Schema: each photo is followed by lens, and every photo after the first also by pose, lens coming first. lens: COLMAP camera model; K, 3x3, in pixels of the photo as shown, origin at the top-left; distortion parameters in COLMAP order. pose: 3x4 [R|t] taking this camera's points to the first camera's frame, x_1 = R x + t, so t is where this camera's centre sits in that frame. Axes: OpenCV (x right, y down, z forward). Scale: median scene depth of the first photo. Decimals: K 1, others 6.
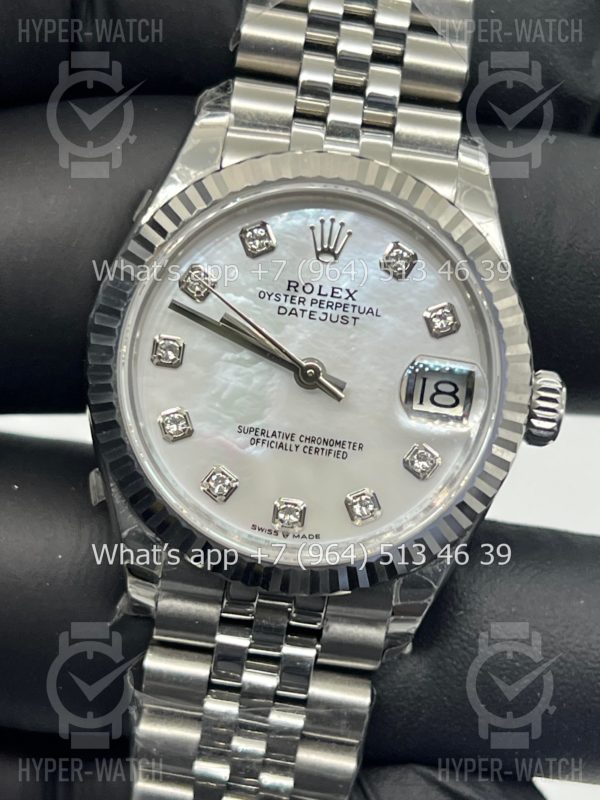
lens RADIAL K [[1830.0, 0, 298.8], [0, 1830.0, 398.5], [0, 0, 1]] dist [-0.163354, 0.000000]
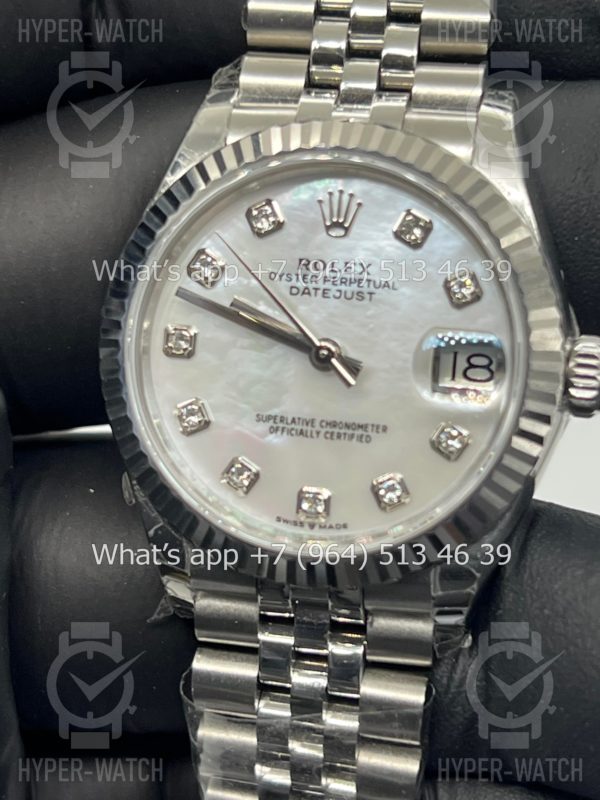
lens RADIAL K [[1830.0, 0, 297.3], [0, 1830.0, 394.2], [0, 0, 1]] dist [-0.163354, 0.000000]
pose [[0.976699, -0.061096, -0.205733, 0.183492], [0.059845, 0.998132, -0.012303, 0.017349], [0.206101, -0.000296, 0.978531, 0.069208]]
